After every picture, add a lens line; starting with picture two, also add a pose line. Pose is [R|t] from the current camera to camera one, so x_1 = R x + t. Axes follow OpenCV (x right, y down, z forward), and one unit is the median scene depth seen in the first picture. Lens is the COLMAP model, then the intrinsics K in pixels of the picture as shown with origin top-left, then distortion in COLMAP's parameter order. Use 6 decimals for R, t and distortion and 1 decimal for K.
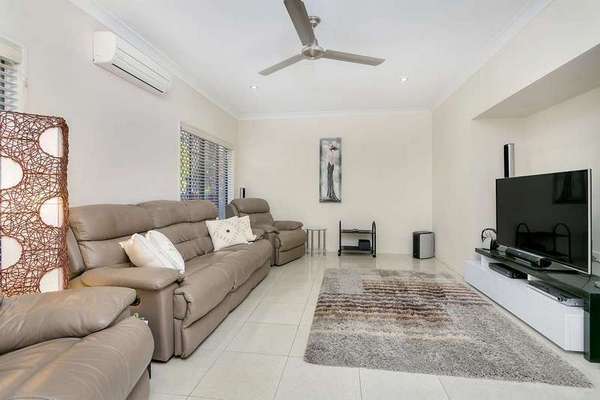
lens RADIAL K [[289.3, 0, 299.9], [0, 289.3, 196.2], [0, 0, 1]] dist [0.000037, 0.000513]
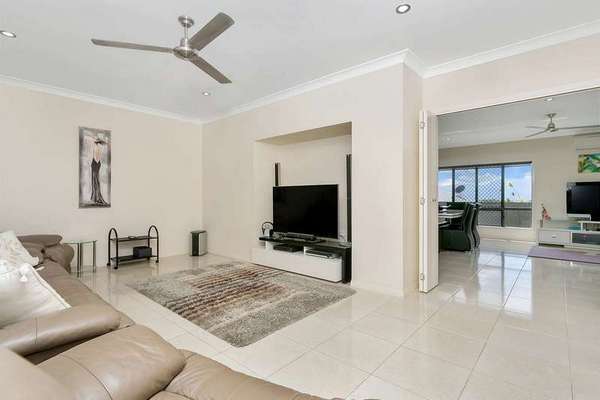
lens RADIAL K [[289.3, 0, 301.7], [0, 289.3, 199.3], [0, 0, 1]] dist [0.000037, 0.000513]
pose [[0.538280, -0.005297, 0.842749, -0.451288], [0.005104, 0.999982, 0.003026, -0.001646], [-0.842750, 0.002673, 0.538298, 0.112352]]
